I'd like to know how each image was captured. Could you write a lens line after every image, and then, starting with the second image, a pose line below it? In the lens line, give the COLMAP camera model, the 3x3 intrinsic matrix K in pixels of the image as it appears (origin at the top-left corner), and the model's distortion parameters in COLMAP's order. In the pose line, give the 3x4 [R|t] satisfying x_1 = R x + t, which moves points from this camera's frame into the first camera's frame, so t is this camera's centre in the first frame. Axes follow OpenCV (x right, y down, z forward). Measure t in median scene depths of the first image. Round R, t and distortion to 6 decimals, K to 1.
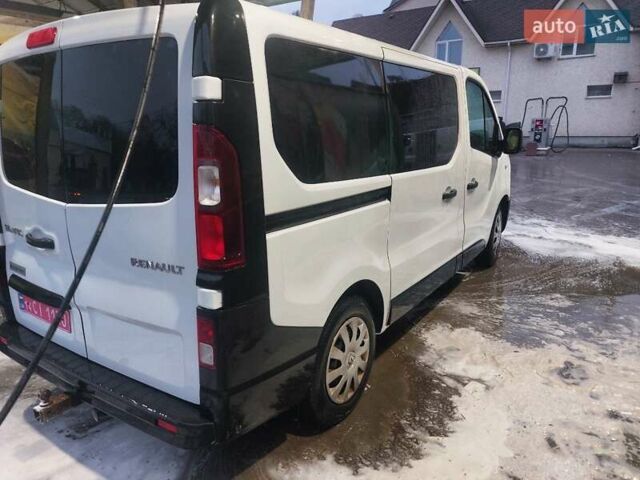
lens RADIAL K [[457.3, 0, 317.9], [0, 457.3, 239.8], [0, 0, 1]] dist [0.037969, -0.025633]
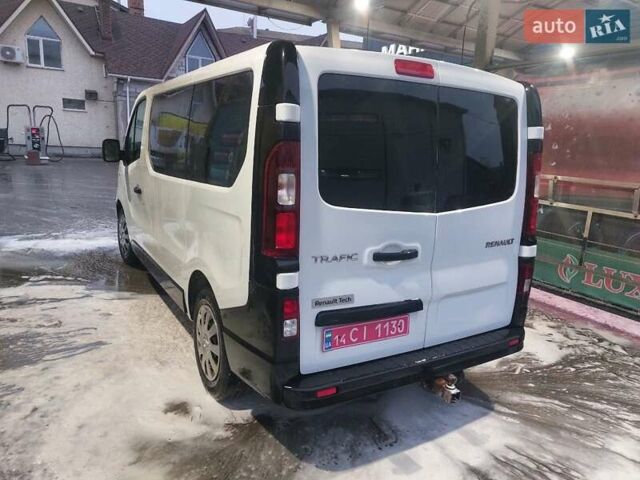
lens RADIAL K [[457.3, 0, 318.0], [0, 457.3, 235.0], [0, 0, 1]] dist [0.037969, -0.025633]
pose [[0.421207, -0.140993, 0.895938, -1.097982], [0.165700, 0.983180, 0.076822, -0.103700], [-0.891700, 0.116099, 0.437484, 0.483643]]
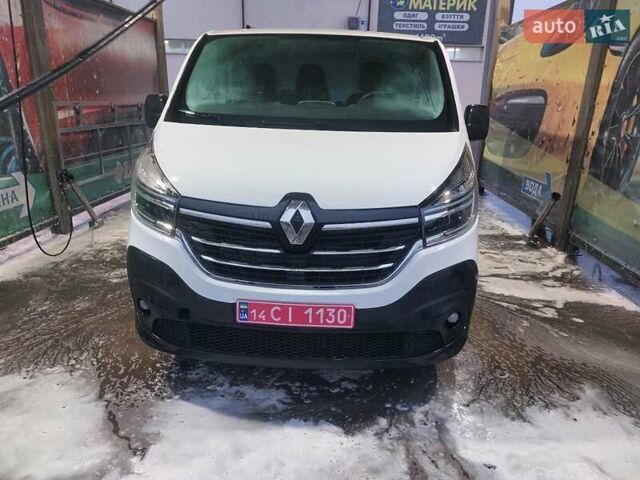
lens RADIAL K [[457.3, 0, 322.6], [0, 457.3, 237.8], [0, 0, 1]] dist [0.037969, -0.025633]
pose [[-0.847539, 0.148618, -0.509500, 0.813064], [-0.146318, 0.857360, 0.493483, -0.594091], [0.510165, 0.492795, -0.704900, 2.352254]]
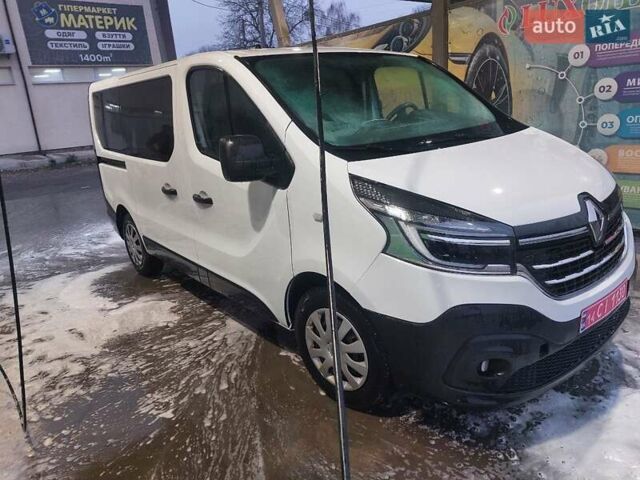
lens RADIAL K [[457.3, 0, 321.1], [0, 457.3, 239.2], [0, 0, 1]] dist [0.037969, -0.025633]
pose [[-0.275739, 0.307643, -0.910672, 1.249958], [-0.155889, 0.920546, 0.358180, -0.451959], [0.948508, 0.240728, -0.205872, 1.653488]]
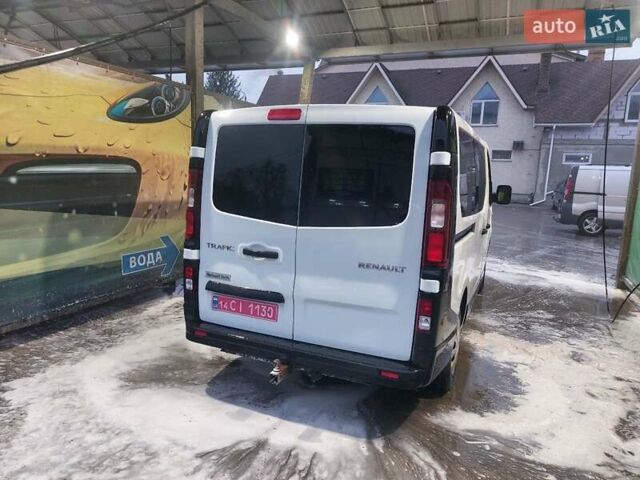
lens RADIAL K [[457.3, 0, 318.1], [0, 457.3, 236.3], [0, 0, 1]] dist [0.037969, -0.025633]
pose [[0.981901, 0.026694, 0.187502, -0.474419], [-0.007261, 0.994595, -0.103575, 0.063157], [-0.189253, 0.100339, 0.976788, -0.253903]]
